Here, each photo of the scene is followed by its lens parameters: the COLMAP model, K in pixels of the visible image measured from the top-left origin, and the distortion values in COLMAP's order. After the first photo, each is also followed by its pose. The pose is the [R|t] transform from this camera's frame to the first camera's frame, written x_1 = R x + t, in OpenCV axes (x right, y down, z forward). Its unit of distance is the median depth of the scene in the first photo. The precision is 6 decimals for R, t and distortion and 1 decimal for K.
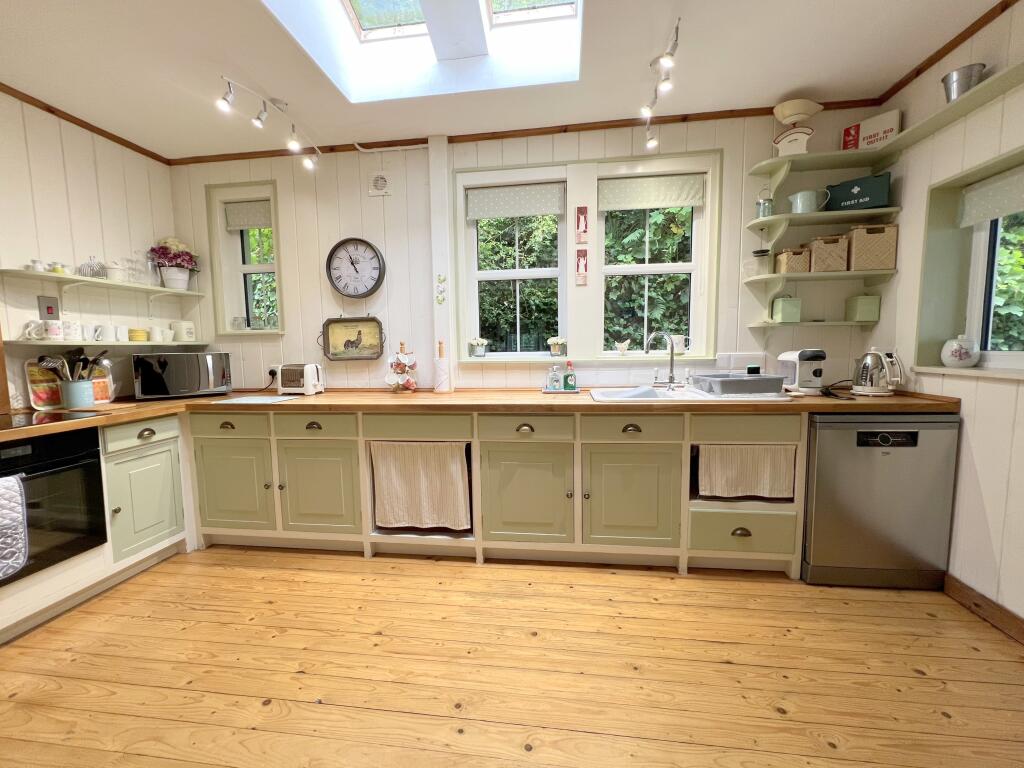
lens RADIAL K [[412.1, 0, 512.0], [0, 412.1, 384.0], [0, 0, 1]] dist [-0.000947, 0.000229]
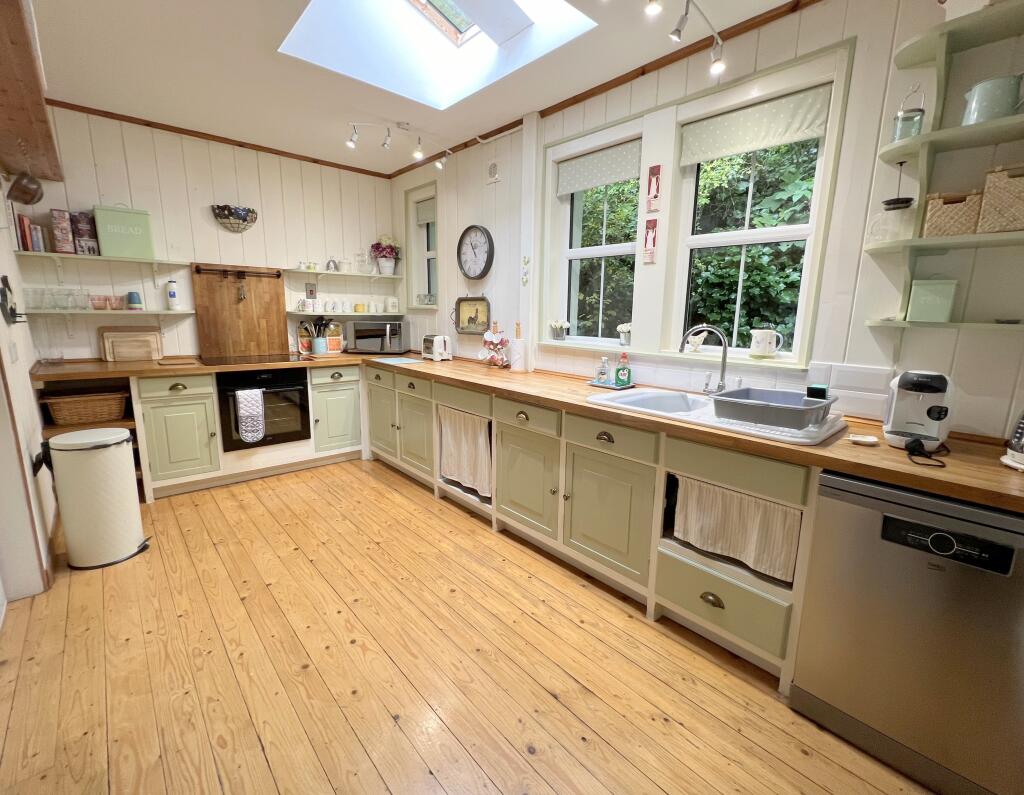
lens RADIAL K [[450.6, 0, 512.0], [0, 450.6, 397.5], [0, 0, 1]] dist [0.001522, 0.000030]
pose [[0.767013, 0.152480, -0.623251, 0.603021], [-0.090652, 0.987361, 0.129998, -0.068611], [0.635196, -0.043211, 0.771141, 0.111967]]
